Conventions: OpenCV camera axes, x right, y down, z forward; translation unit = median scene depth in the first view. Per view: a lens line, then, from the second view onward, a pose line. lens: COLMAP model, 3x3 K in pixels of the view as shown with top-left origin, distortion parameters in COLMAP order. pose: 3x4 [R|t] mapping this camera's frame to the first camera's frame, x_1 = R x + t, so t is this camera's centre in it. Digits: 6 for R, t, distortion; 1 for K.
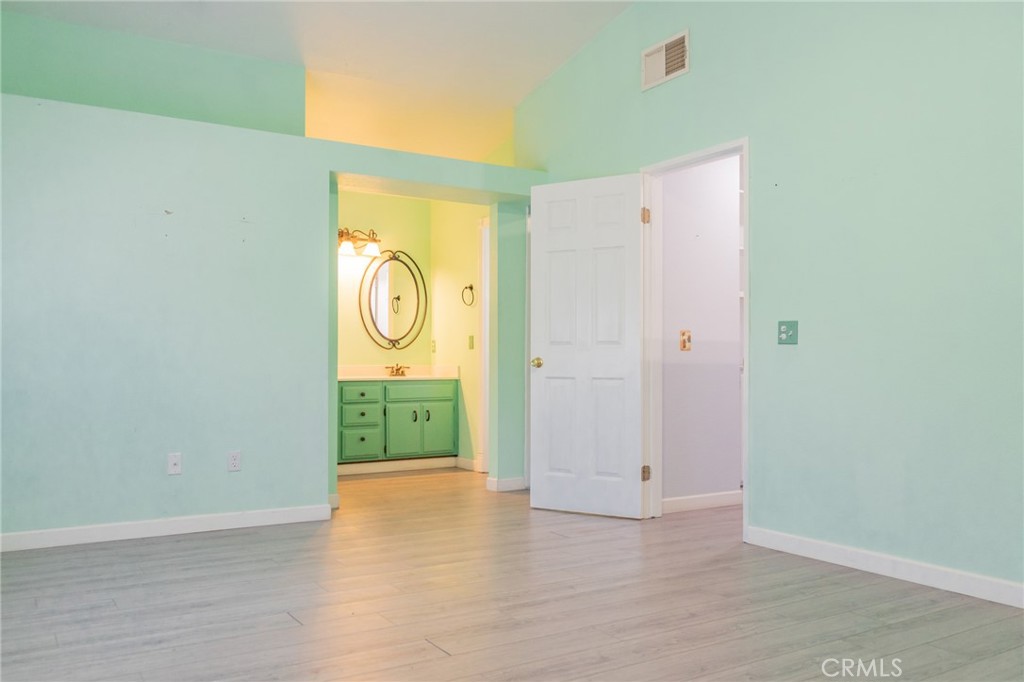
lens RADIAL K [[860.4, 0, 500.6], [0, 860.4, 340.5], [0, 0, 1]] dist [-0.003752, 0.006382]
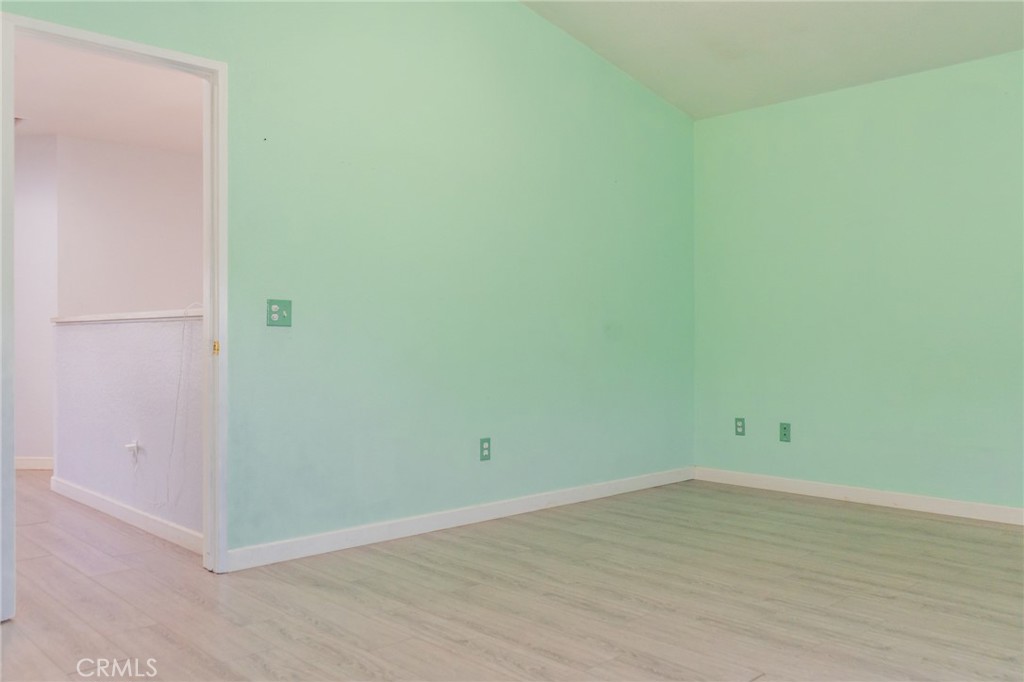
lens RADIAL K [[860.4, 0, 500.6], [0, 860.4, 340.5], [0, 0, 1]] dist [-0.003752, 0.006382]
pose [[-0.213464, -0.001550, 0.976950, -0.707634], [-0.020425, 0.999787, -0.002877, 0.020587], [-0.976737, -0.020568, -0.213450, 1.190250]]
